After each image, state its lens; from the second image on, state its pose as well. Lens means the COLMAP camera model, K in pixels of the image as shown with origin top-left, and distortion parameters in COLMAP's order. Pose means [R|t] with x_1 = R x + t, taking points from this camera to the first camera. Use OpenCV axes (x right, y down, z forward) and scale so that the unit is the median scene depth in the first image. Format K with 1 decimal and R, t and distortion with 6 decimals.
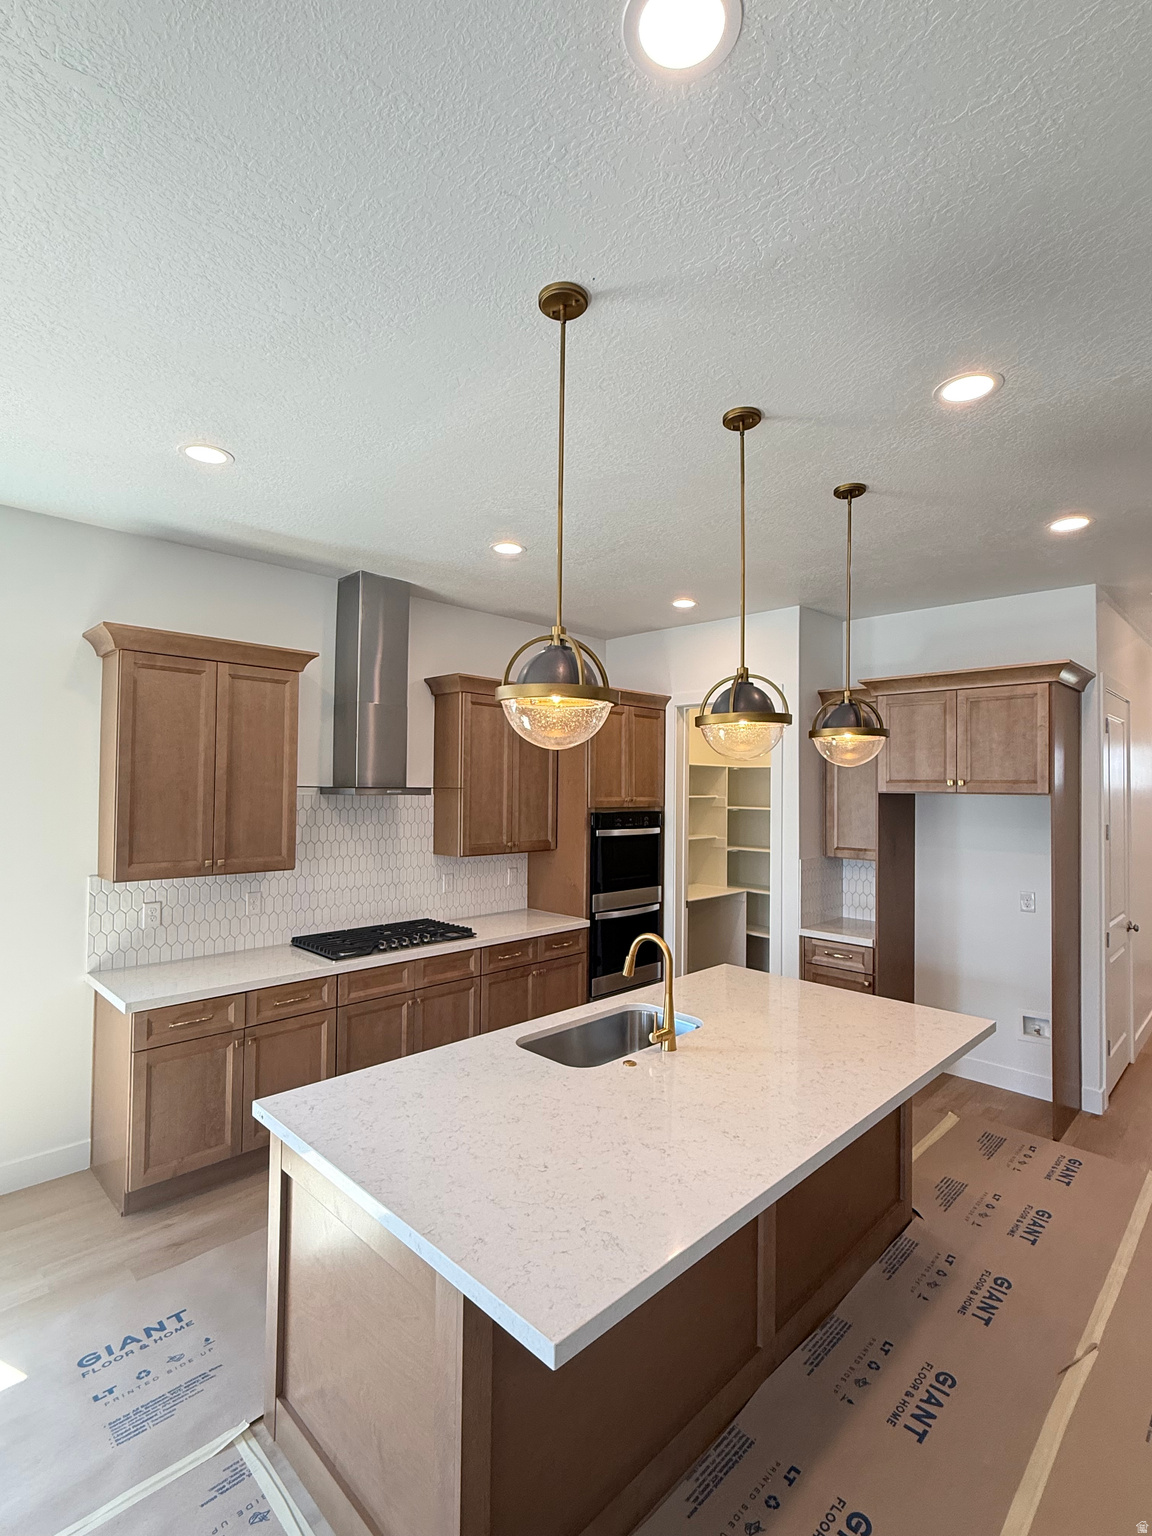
lens RADIAL K [[712.3, 0, 576.0], [0, 712.3, 768.0], [0, 0, 1]] dist [-0.000197, -0.000121]
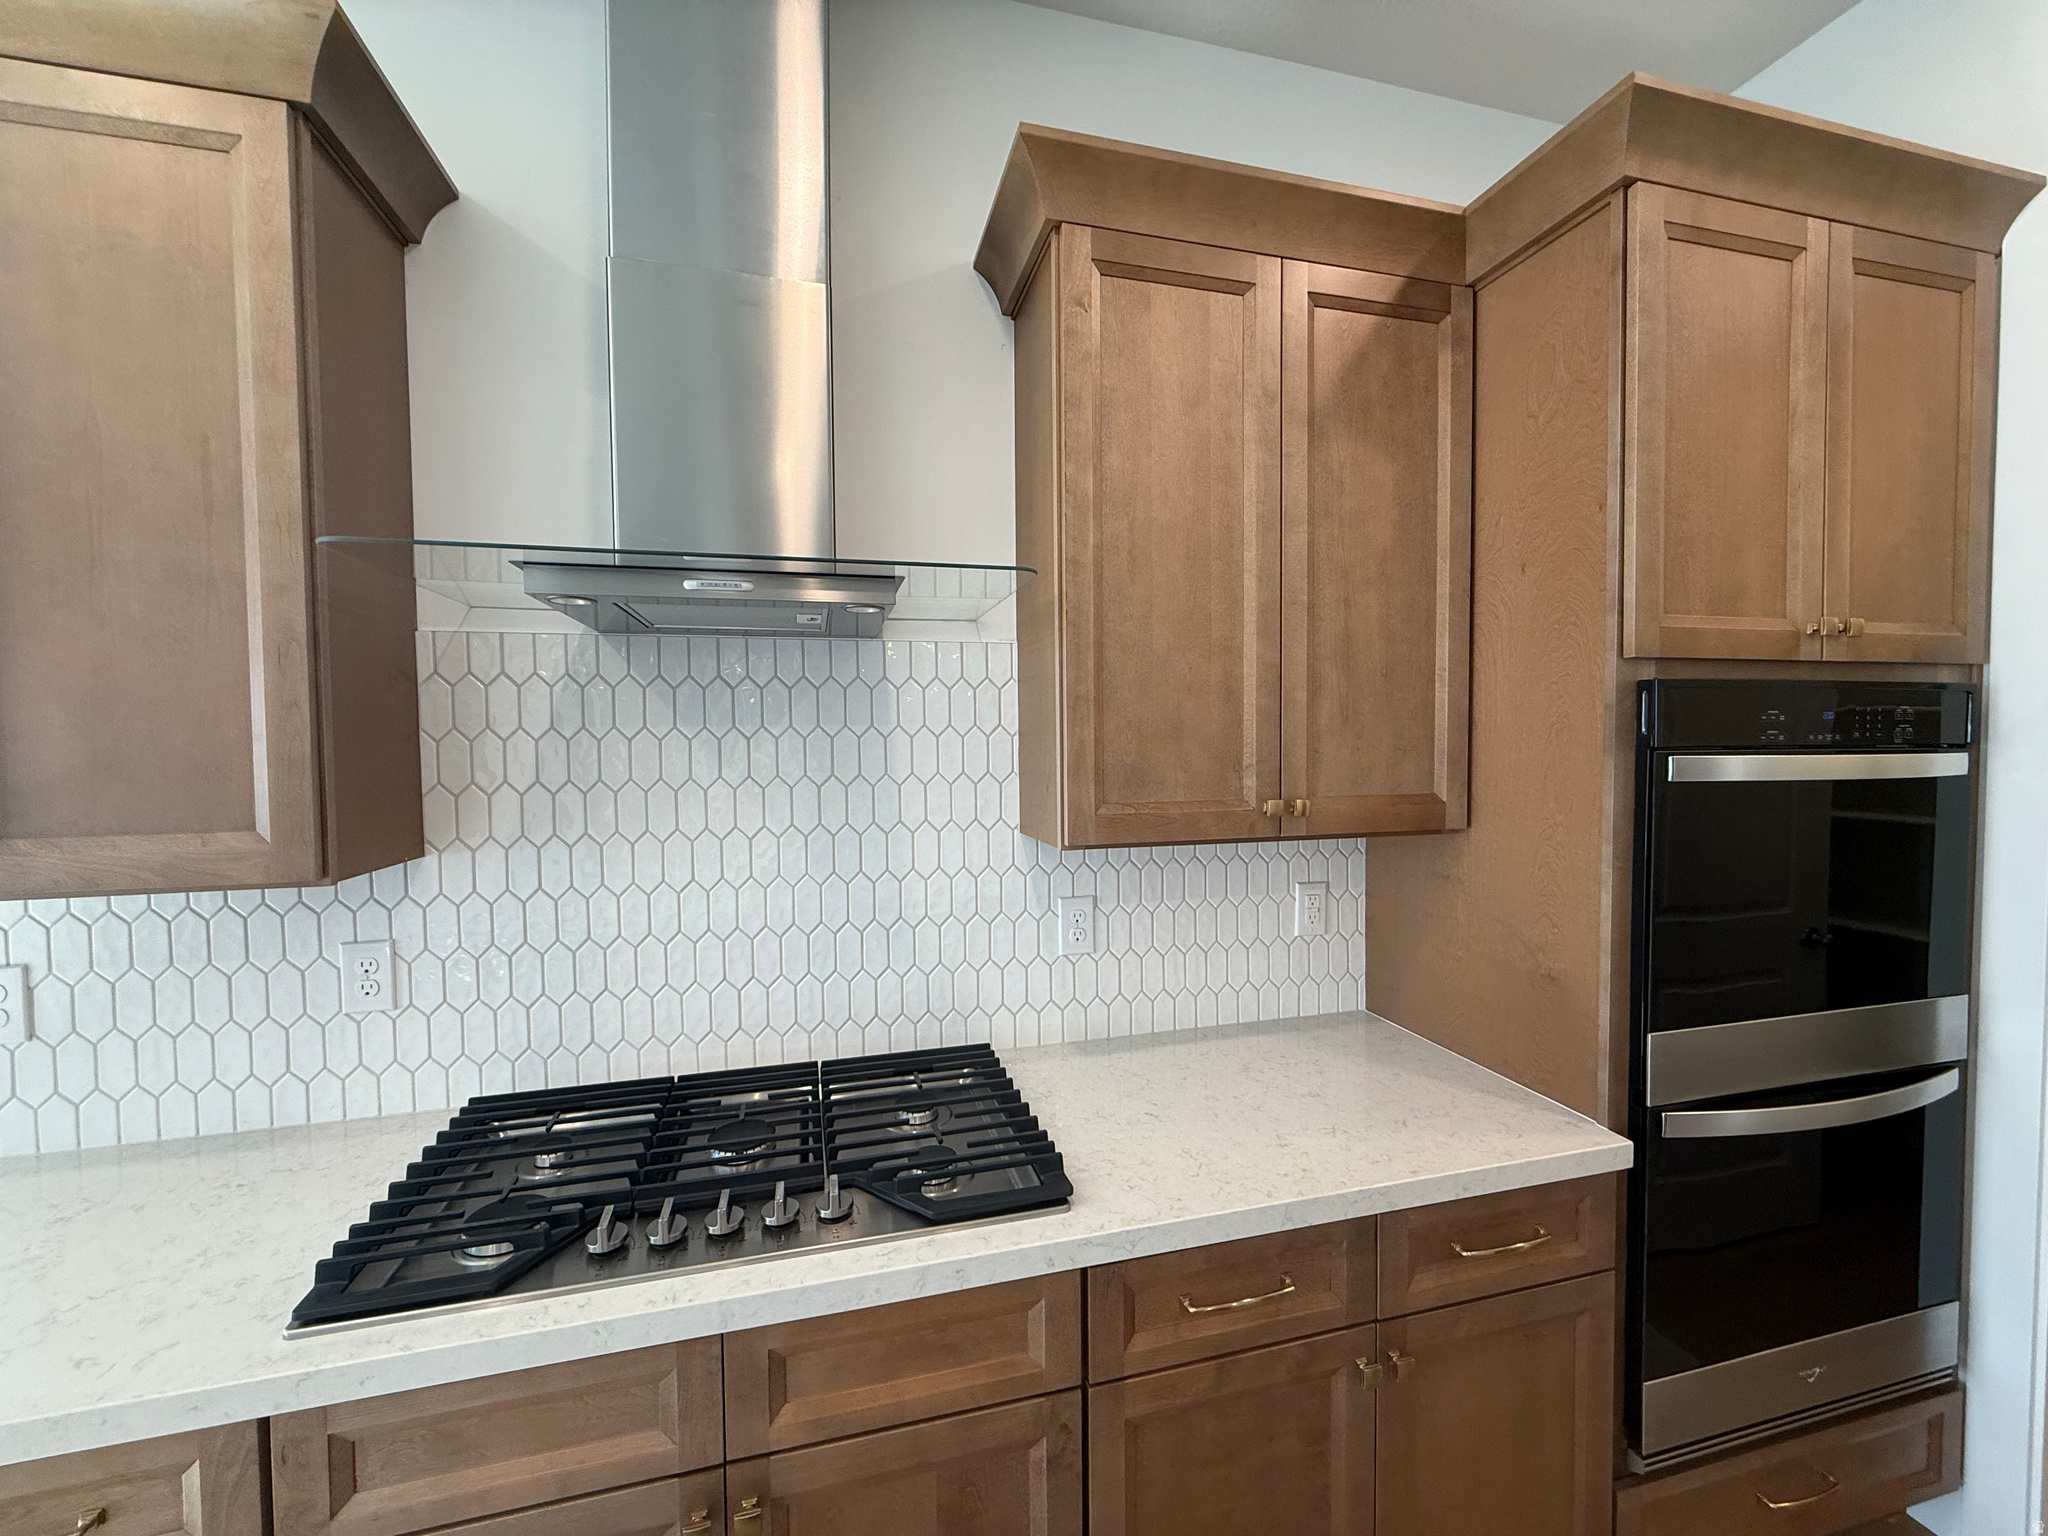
lens RADIAL K [[819.8, 0, 1024.0], [0, 819.8, 768.0], [0, 0, 1]] dist [-0.000277, 0.000076]
pose [[0.860610, -0.001259, -0.509263, -0.015637], [0.033751, 0.997939, 0.054569, 0.071531], [0.508145, -0.064151, 0.858879, 0.681370]]
